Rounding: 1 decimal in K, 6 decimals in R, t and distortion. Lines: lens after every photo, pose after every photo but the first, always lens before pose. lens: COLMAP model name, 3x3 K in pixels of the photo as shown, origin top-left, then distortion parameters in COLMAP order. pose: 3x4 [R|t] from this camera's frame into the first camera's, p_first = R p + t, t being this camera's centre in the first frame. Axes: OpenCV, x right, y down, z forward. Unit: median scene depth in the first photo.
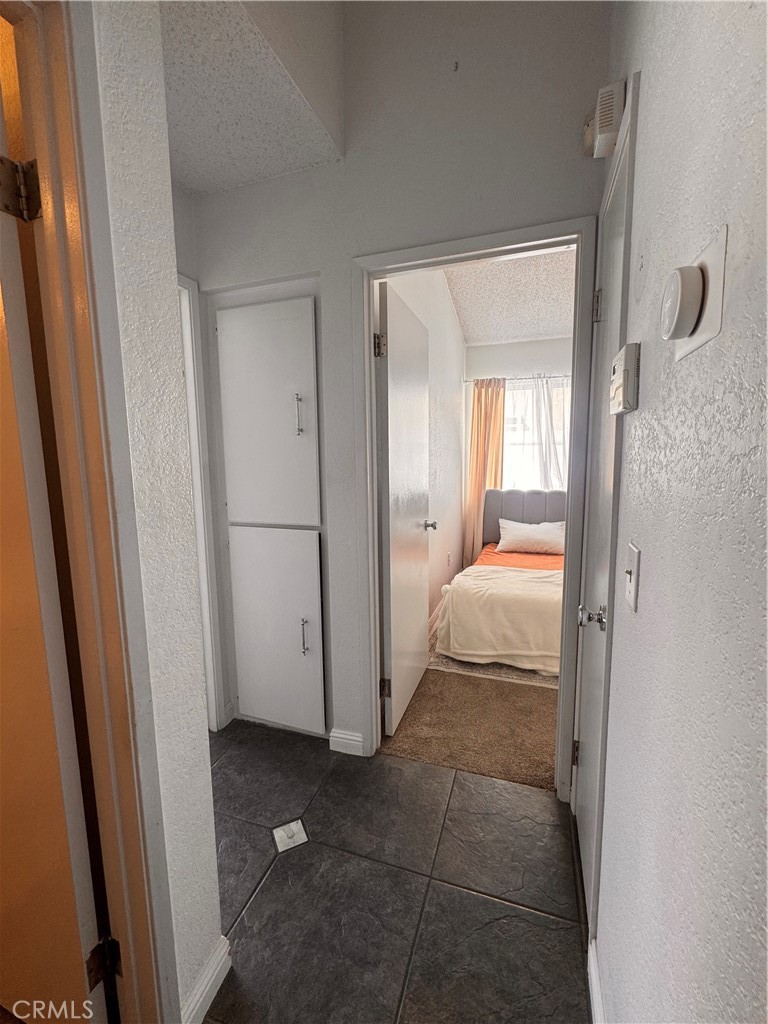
lens RADIAL K [[444.2, 0, 381.4], [0, 444.2, 512.3], [0, 0, 1]] dist [0.000312, 0.000000]
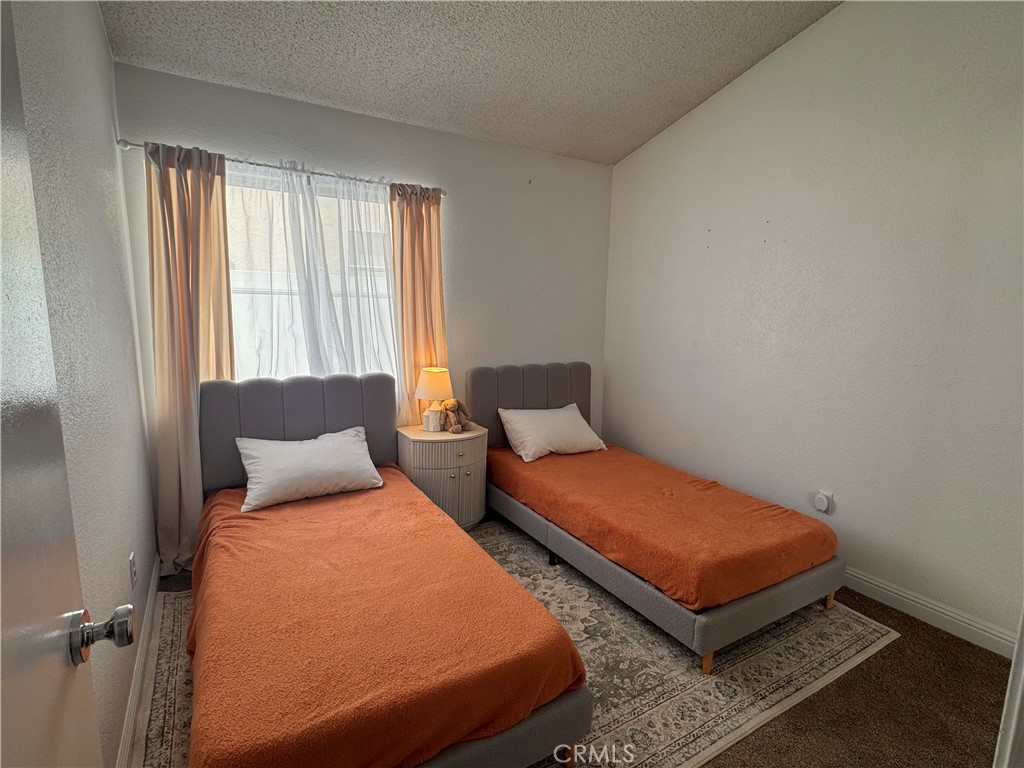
lens RADIAL K [[505.9, 0, 512.4], [0, 505.9, 386.2], [0, 0, 1]] dist [0.006974, 0.000738]
pose [[0.644705, -0.088426, 0.759300, 0.034976], [0.073120, 0.995866, 0.053891, -0.053965], [-0.760926, 0.020776, 0.648506, 0.391441]]
